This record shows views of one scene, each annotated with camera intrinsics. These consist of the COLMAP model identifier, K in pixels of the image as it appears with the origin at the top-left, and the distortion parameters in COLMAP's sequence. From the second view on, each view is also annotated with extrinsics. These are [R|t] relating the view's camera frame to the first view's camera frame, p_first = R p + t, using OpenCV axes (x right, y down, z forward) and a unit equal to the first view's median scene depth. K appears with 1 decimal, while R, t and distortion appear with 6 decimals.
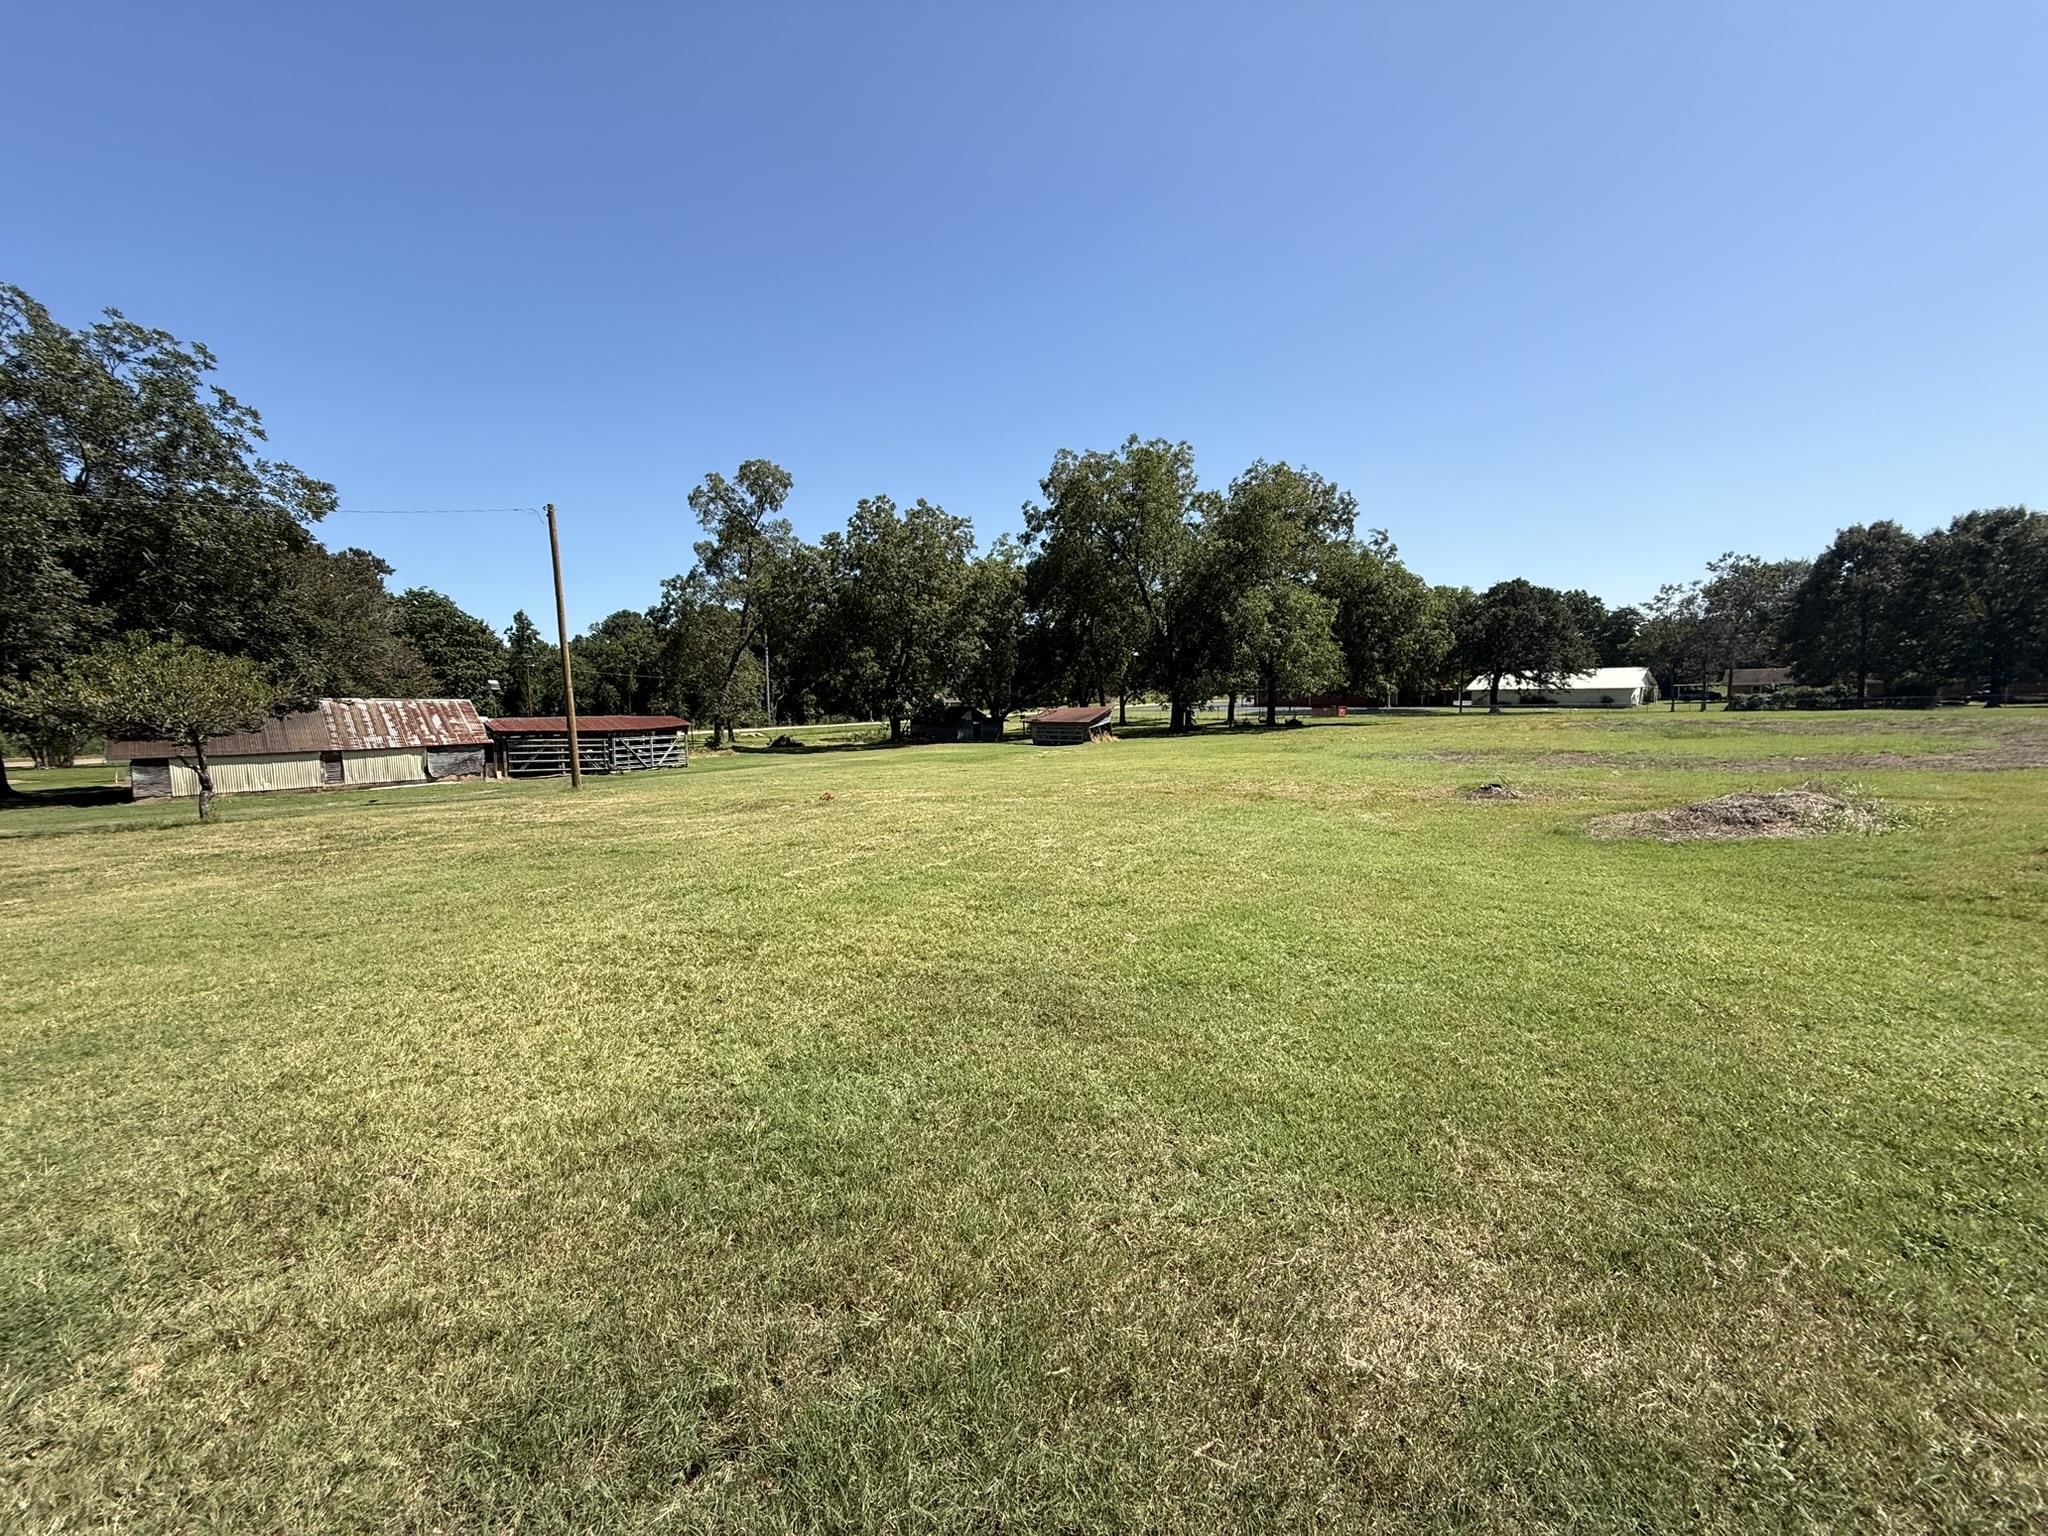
lens RADIAL K [[815.1, 0, 1017.2], [0, 815.1, 765.5], [0, 0, 1]] dist [0.000973, 0.000135]
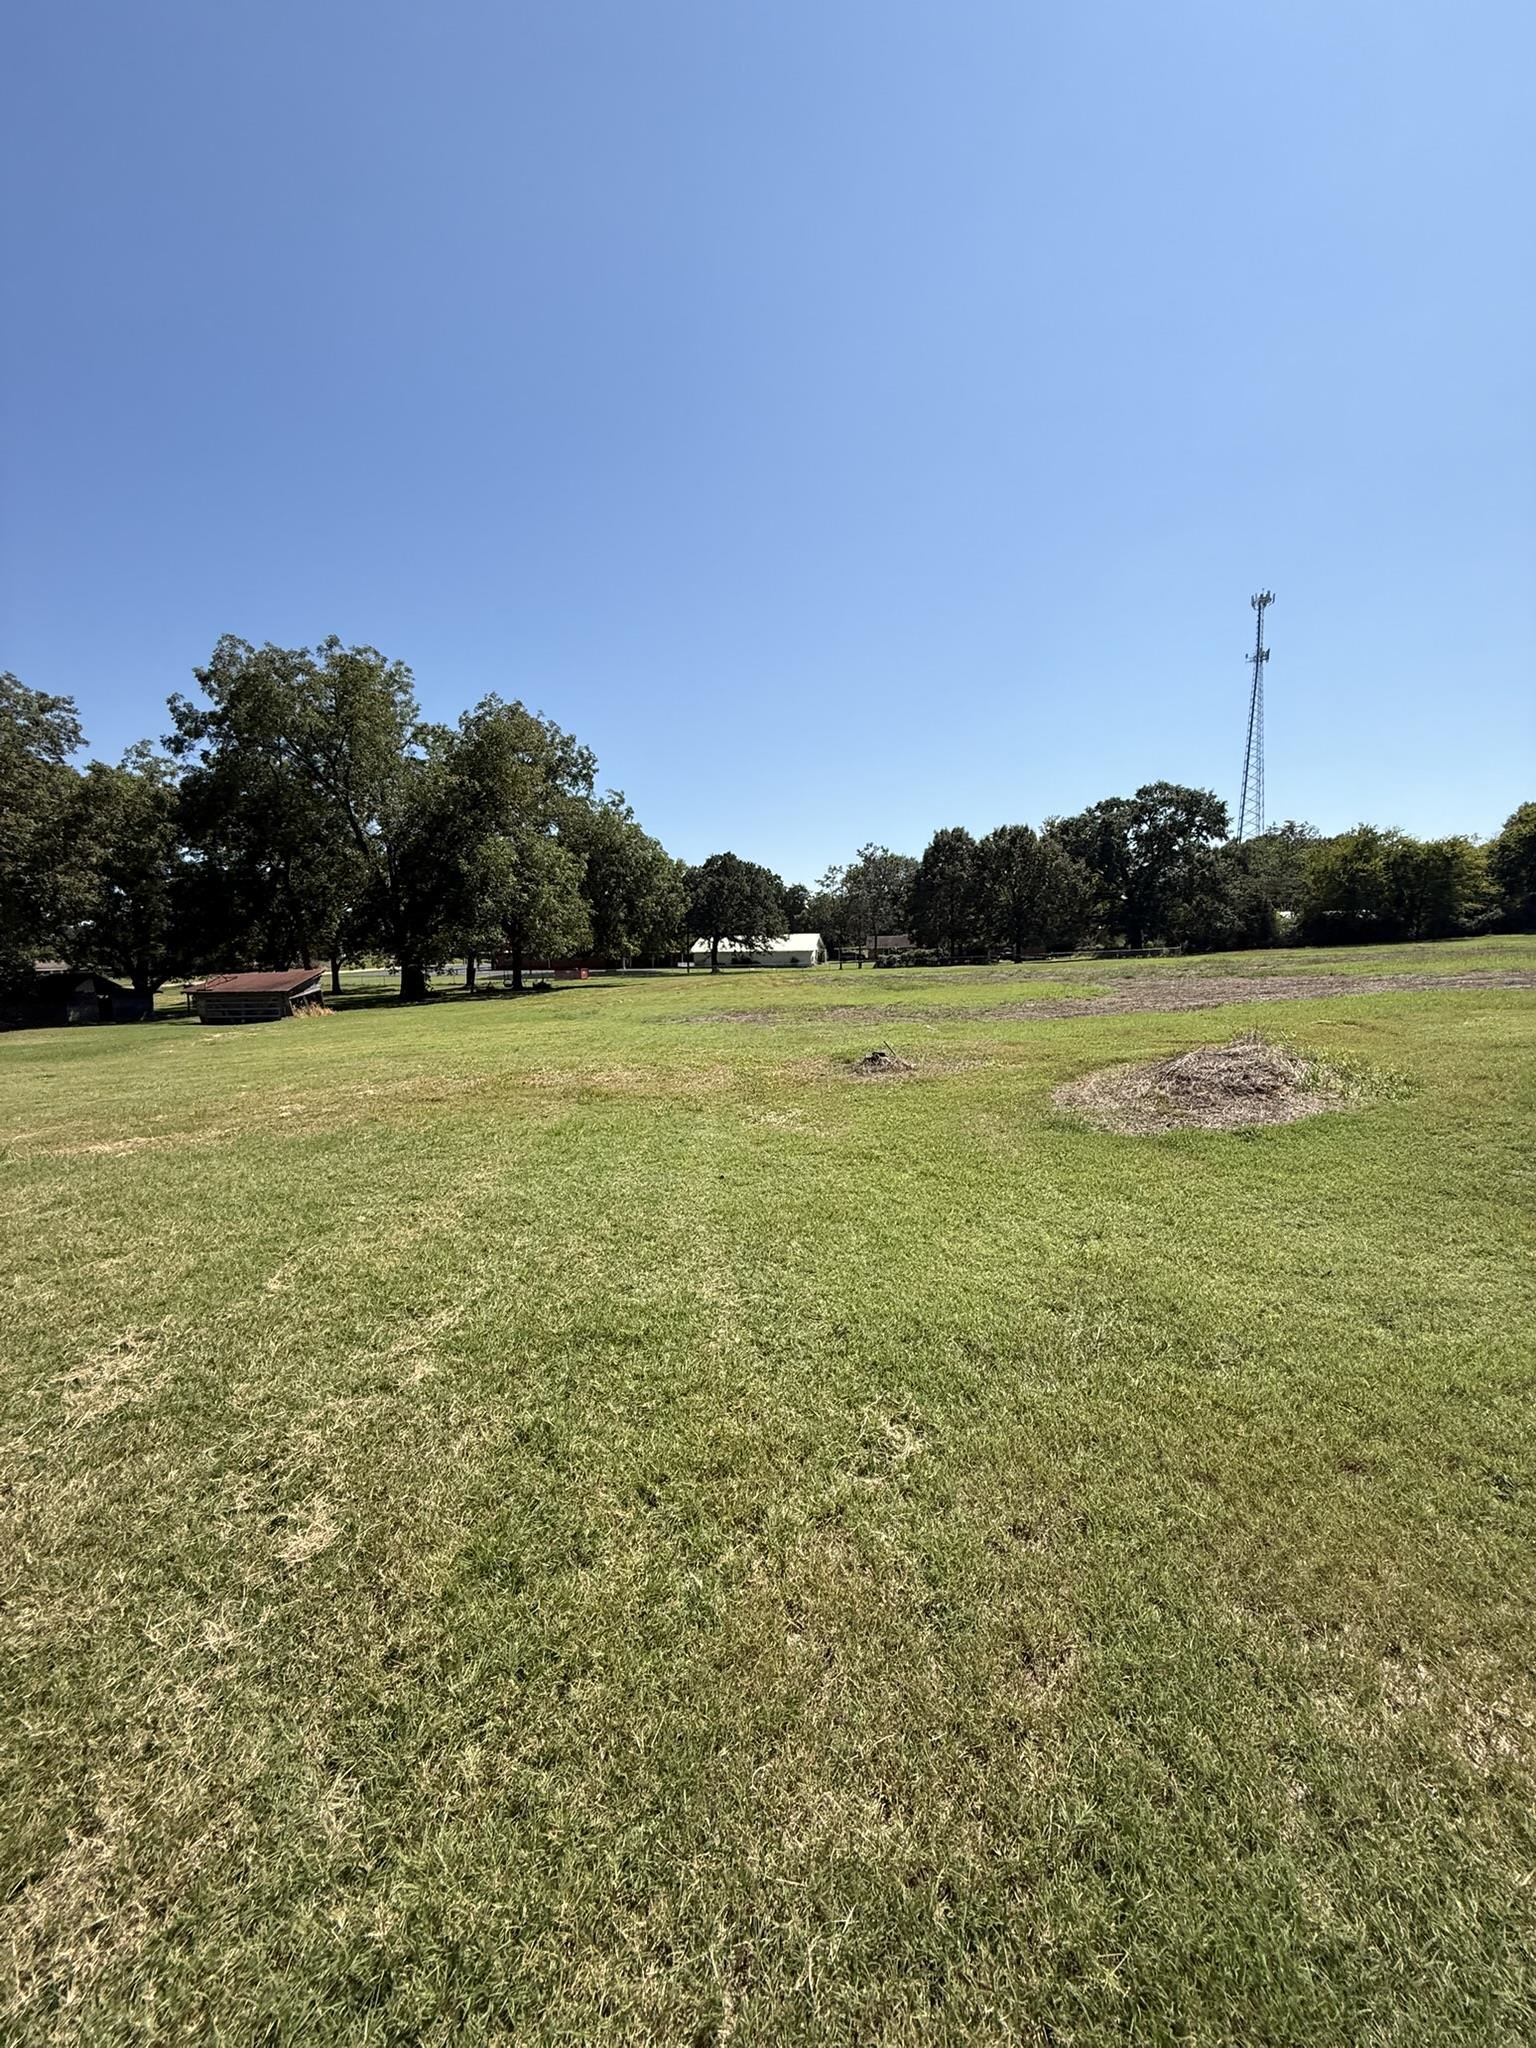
lens RADIAL K [[815.1, 0, 773.0], [0, 815.1, 1014.0], [0, 0, 1]] dist [0.000973, 0.000135]
pose [[0.812972, -0.044064, 0.580633, 0.016062], [0.055440, 0.998460, -0.001851, -0.006597], [-0.579658, 0.033696, 0.814163, 0.148306]]
